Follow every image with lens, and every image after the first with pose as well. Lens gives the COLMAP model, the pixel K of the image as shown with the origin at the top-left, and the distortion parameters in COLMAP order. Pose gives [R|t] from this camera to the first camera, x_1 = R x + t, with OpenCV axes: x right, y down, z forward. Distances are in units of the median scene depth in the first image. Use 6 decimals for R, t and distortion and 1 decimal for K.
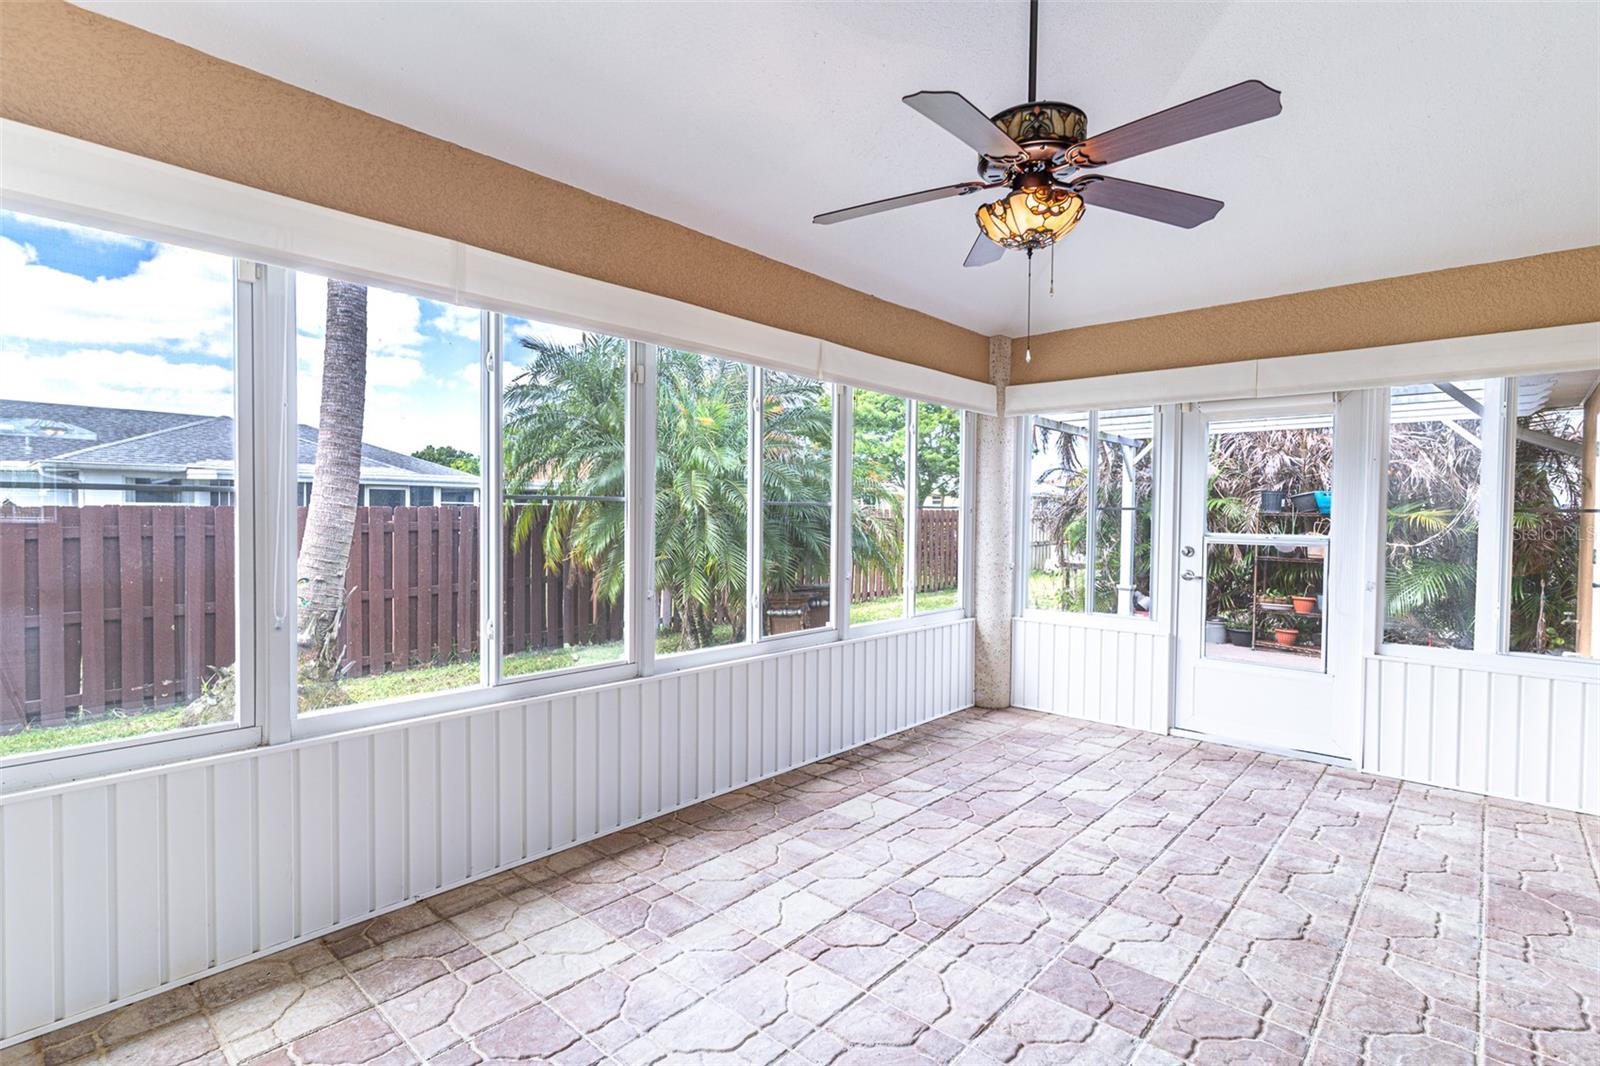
lens RADIAL K [[768.0, 0, 793.8], [0, 768.0, 532.9], [0, 0, 1]] dist [0.002951, 0.001355]
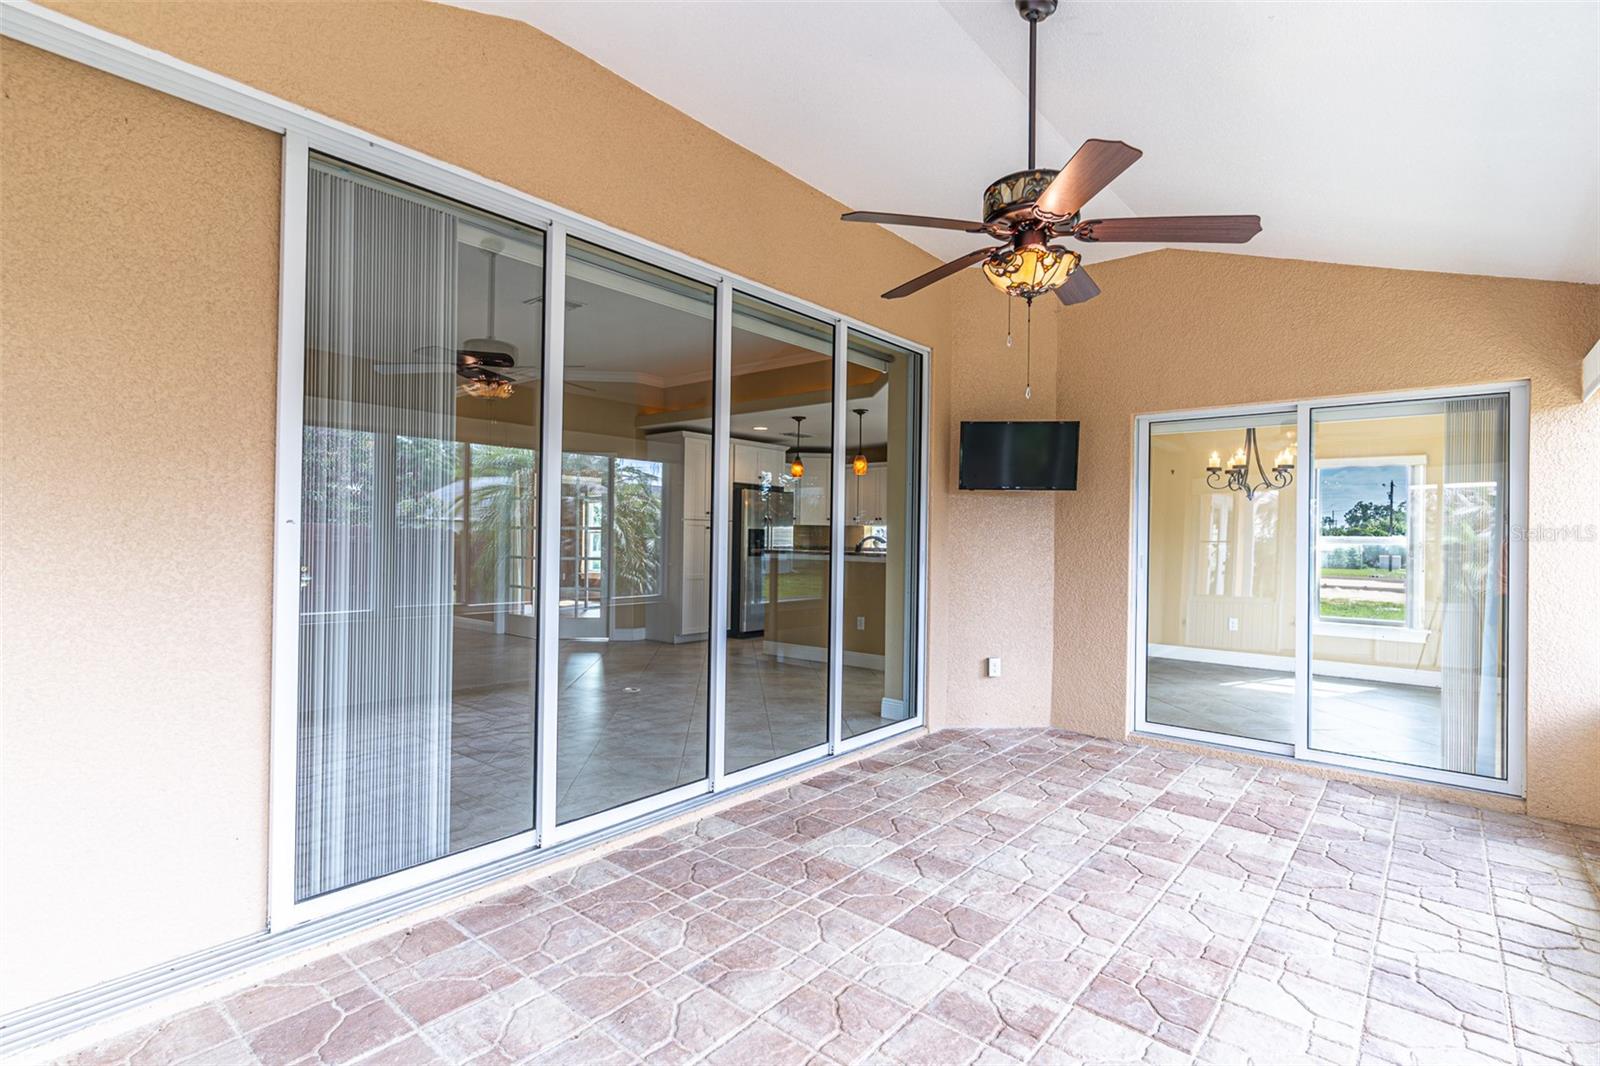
lens RADIAL K [[768.0, 0, 793.8], [0, 768.0, 532.9], [0, 0, 1]] dist [0.002951, 0.001355]
pose [[-0.999225, -0.014356, -0.036650, 0.423073], [-0.015055, 0.999709, 0.018871, -0.032281], [0.036368, 0.019408, -0.999150, 1.322440]]
